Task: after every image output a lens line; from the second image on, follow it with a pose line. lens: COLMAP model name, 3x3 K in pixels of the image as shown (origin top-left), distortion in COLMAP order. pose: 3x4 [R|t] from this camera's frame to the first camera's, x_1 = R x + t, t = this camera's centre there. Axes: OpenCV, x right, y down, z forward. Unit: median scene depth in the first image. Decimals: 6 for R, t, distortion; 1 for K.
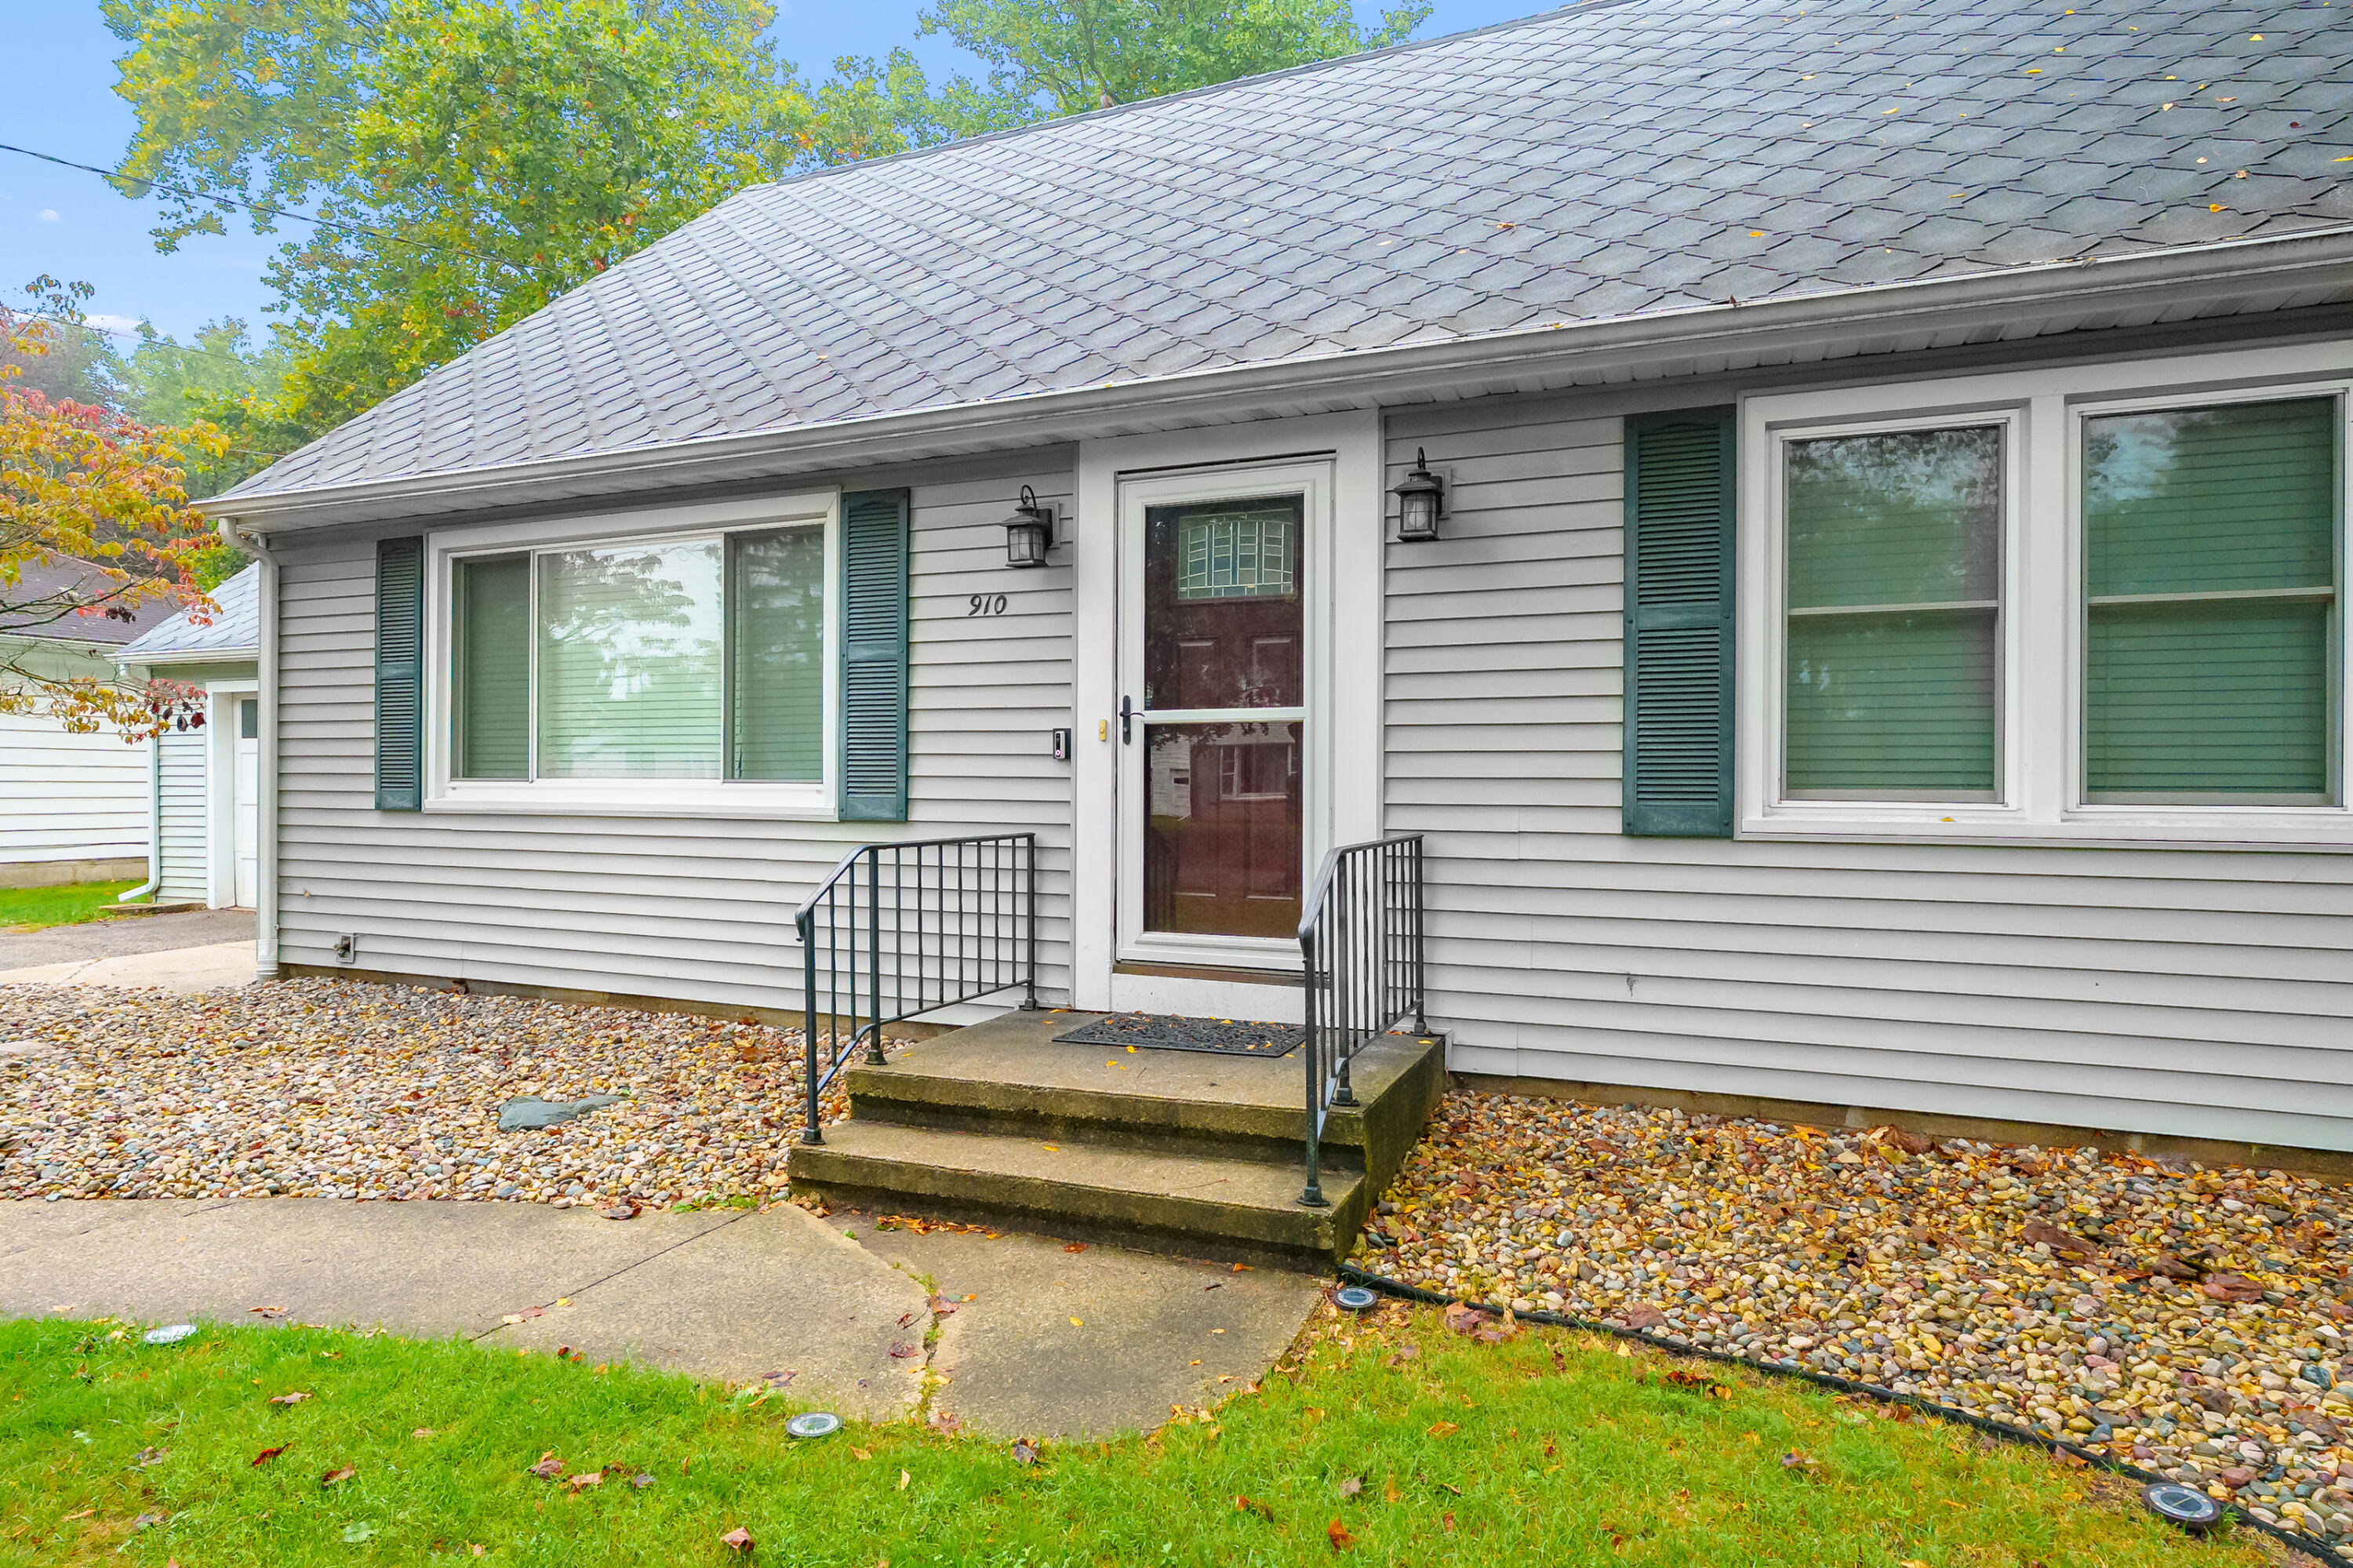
lens RADIAL K [[1248.6, 0, 1172.9], [0, 1248.6, 784.4], [0, 0, 1]] dist [-0.007096, -0.000194]
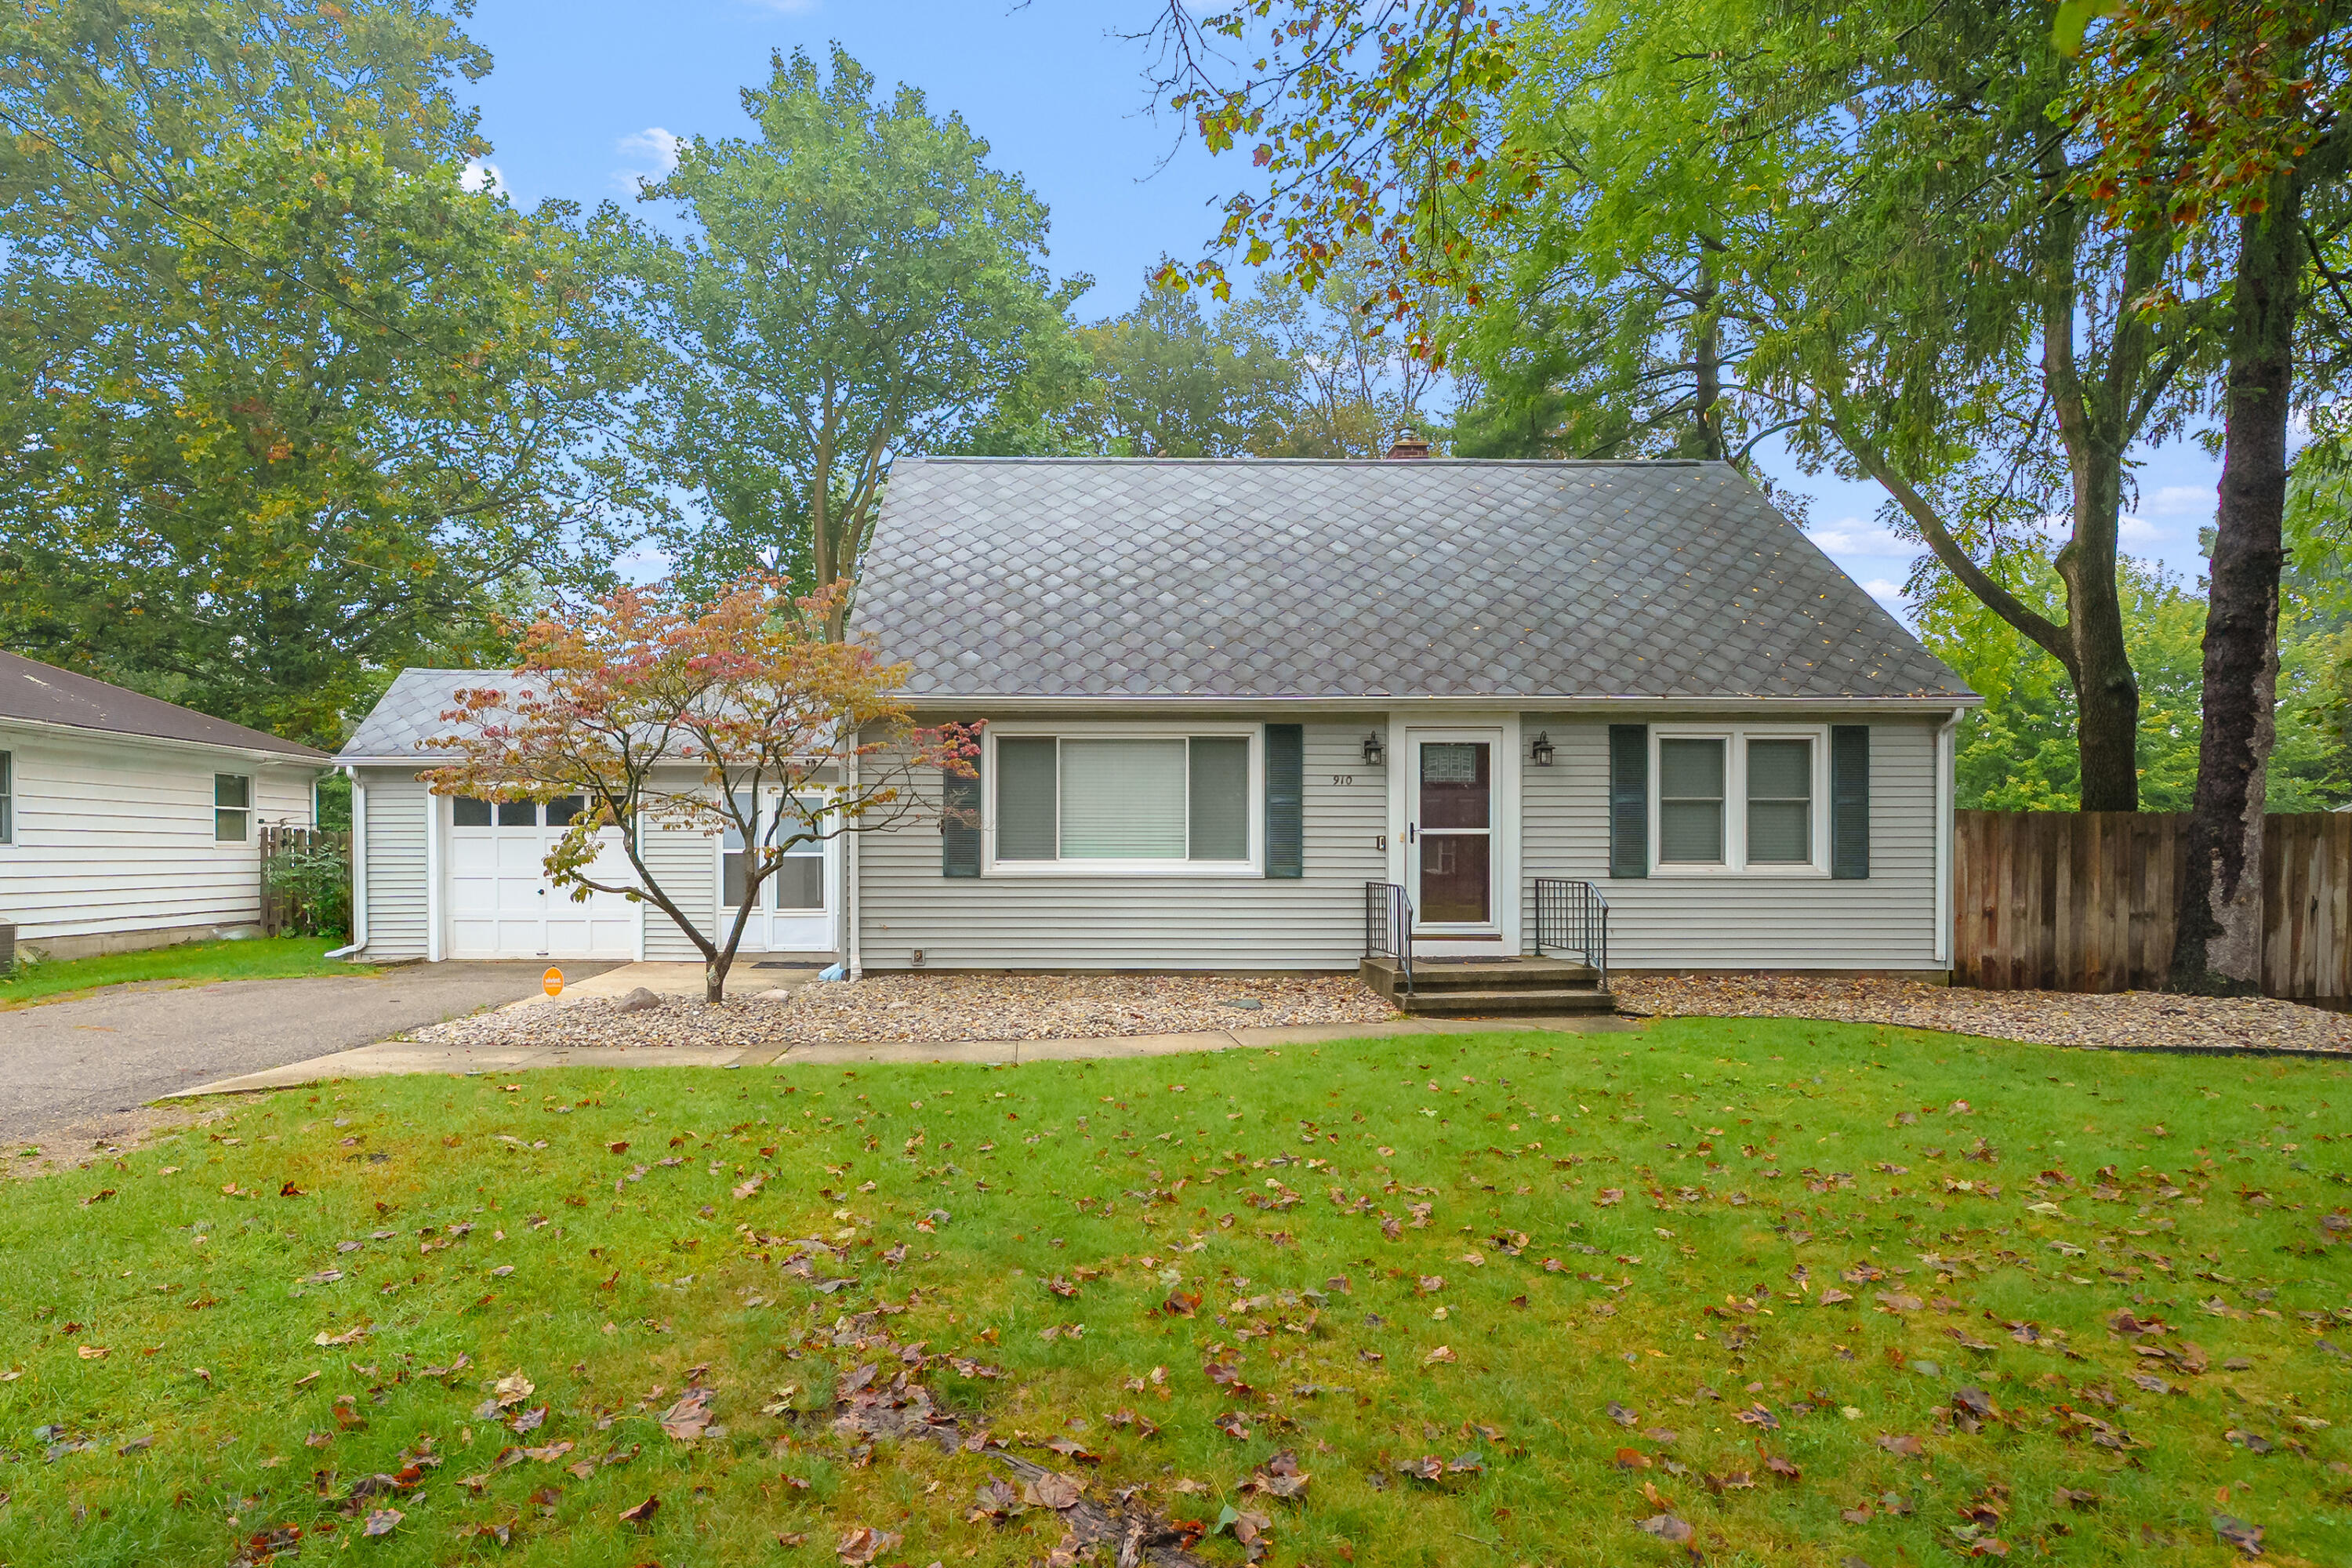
lens RADIAL K [[1100.1, 0, 1112.3], [0, 1100.1, 848.0], [0, 0, 1]] dist [-0.002148, 0.000620]
pose [[0.921450, -0.002430, 0.388489, -1.366204], [0.004515, 0.999980, -0.004456, -0.015869], [-0.388470, 0.005860, 0.921443, -0.694792]]
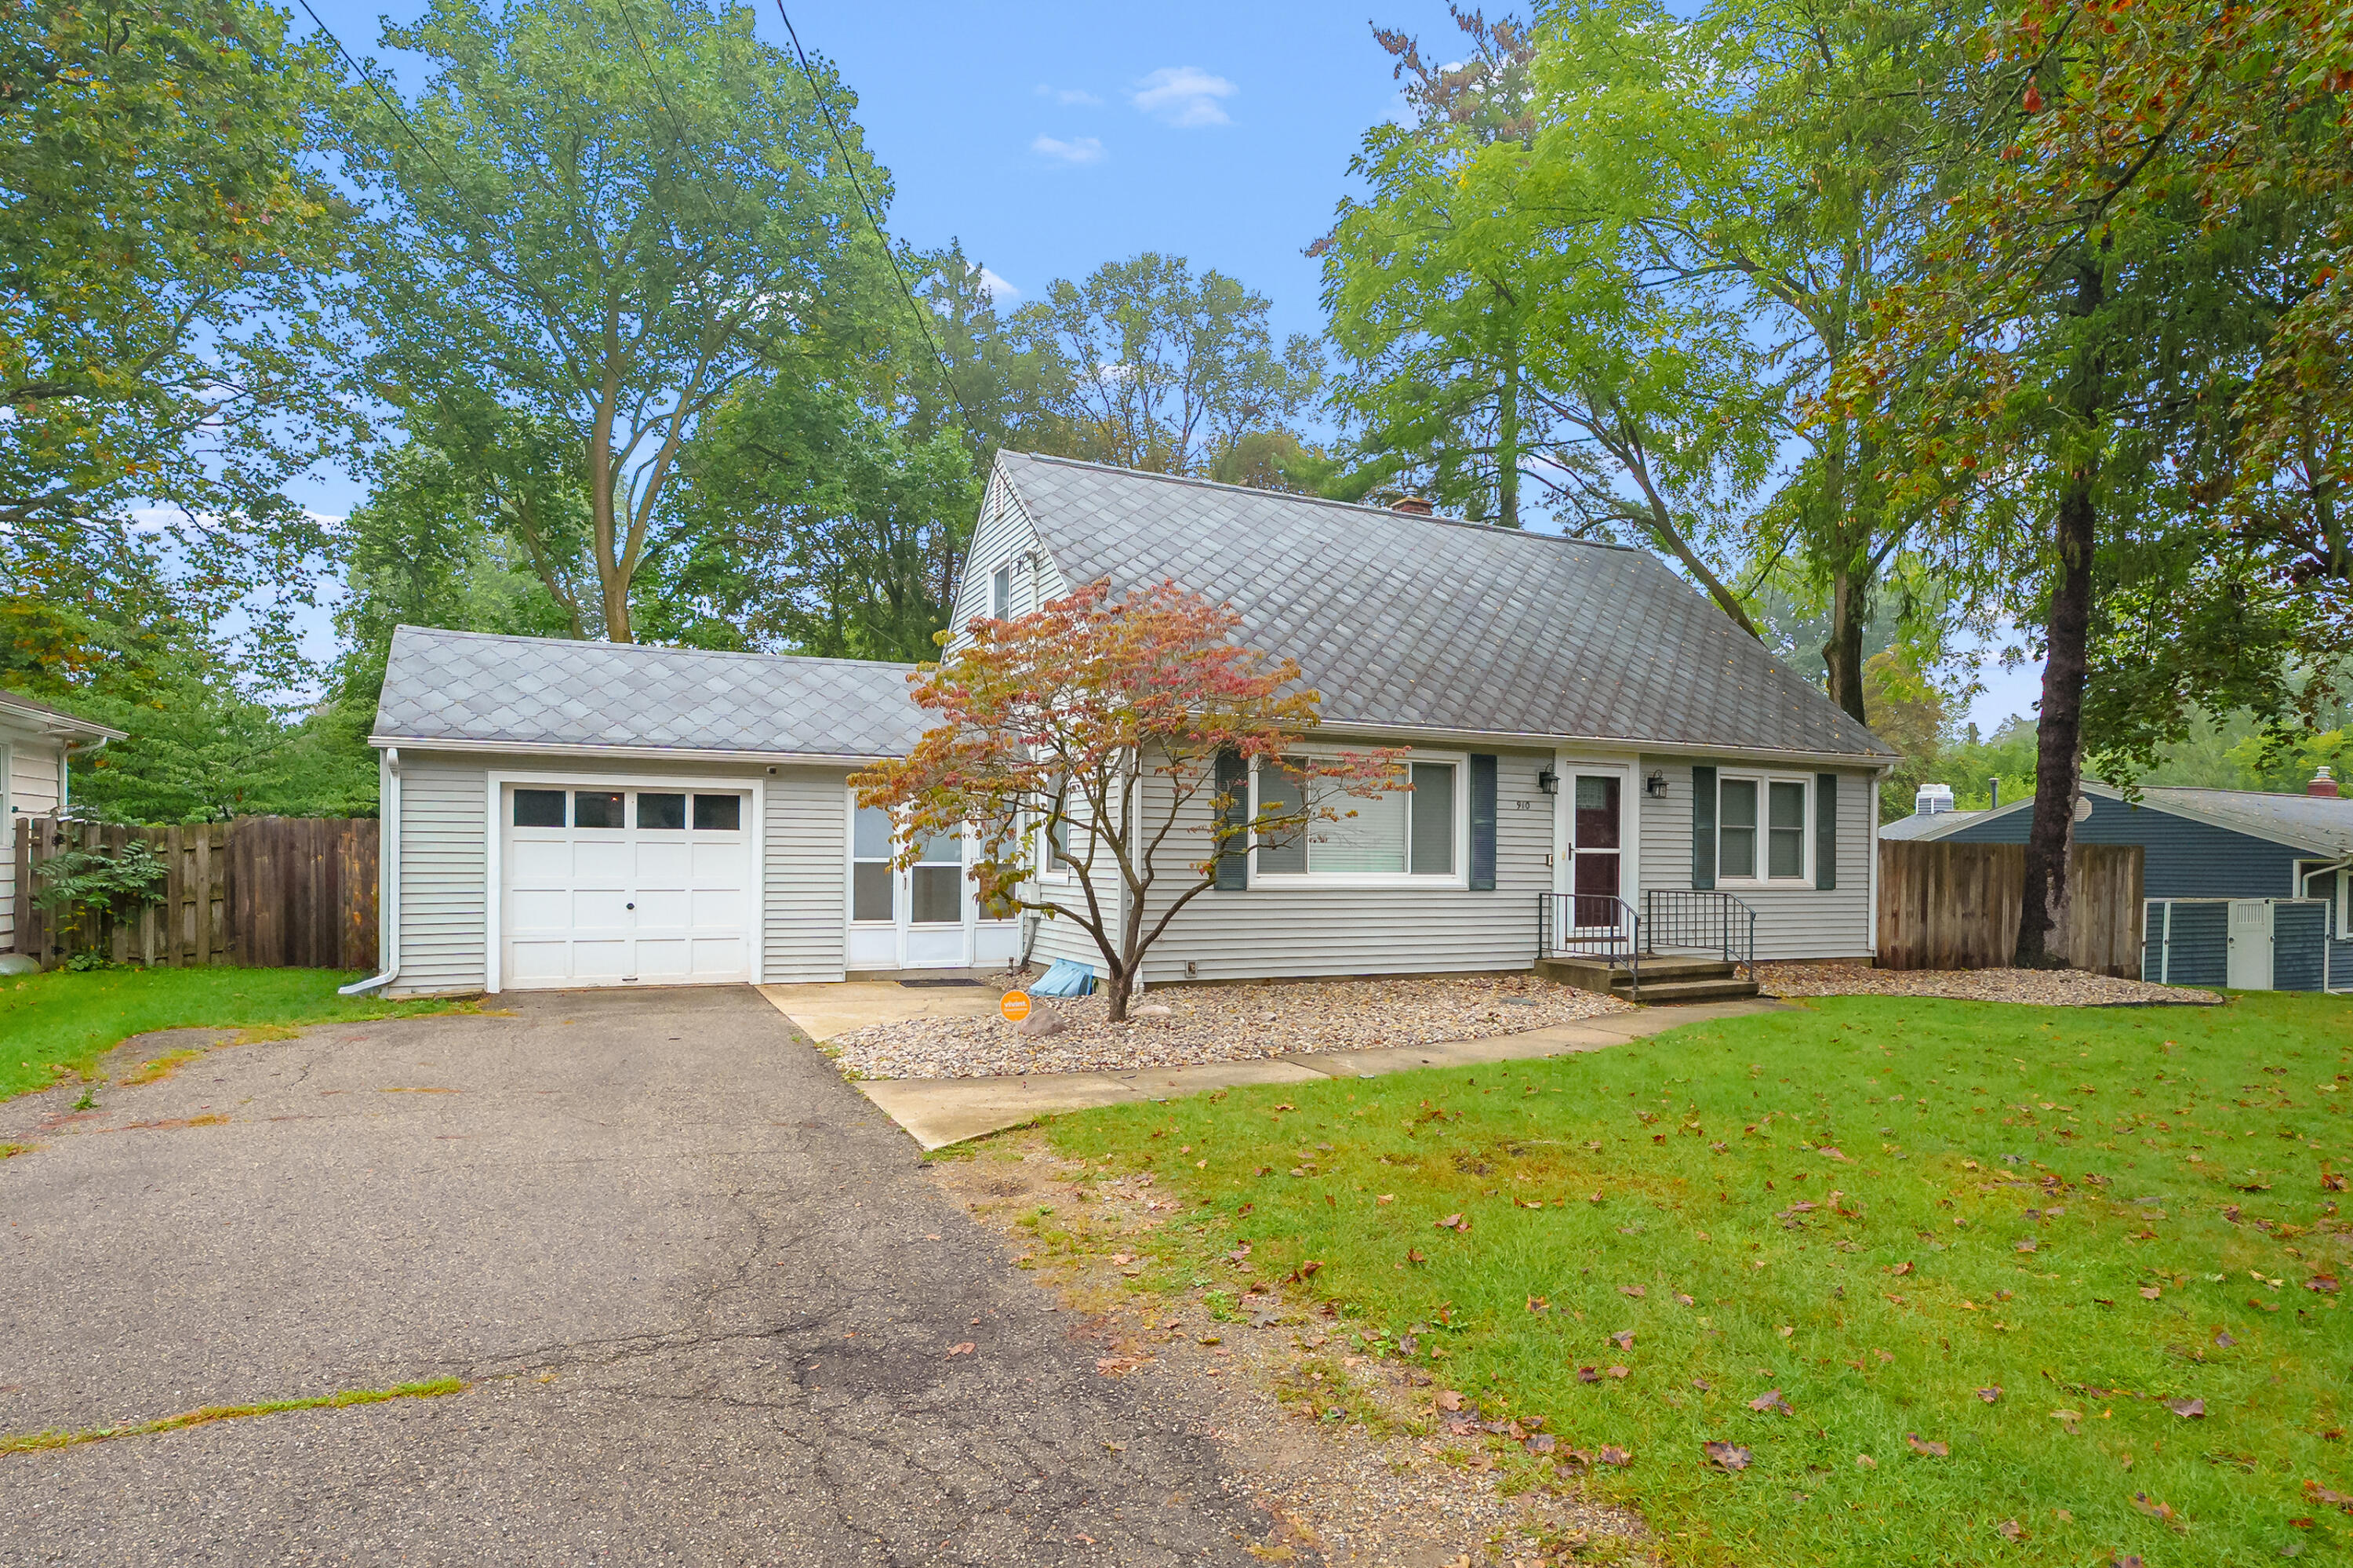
lens RADIAL K [[1128.3, 0, 1138.5], [0, 1128.3, 858.1], [0, 0, 1]] dist [-0.004472, 0.000499]
pose [[0.704028, 0.001591, 0.710170, -2.496657], [-0.005284, 0.999982, 0.002997, -0.039199], [-0.710152, -0.005862, 0.704024, -0.085680]]
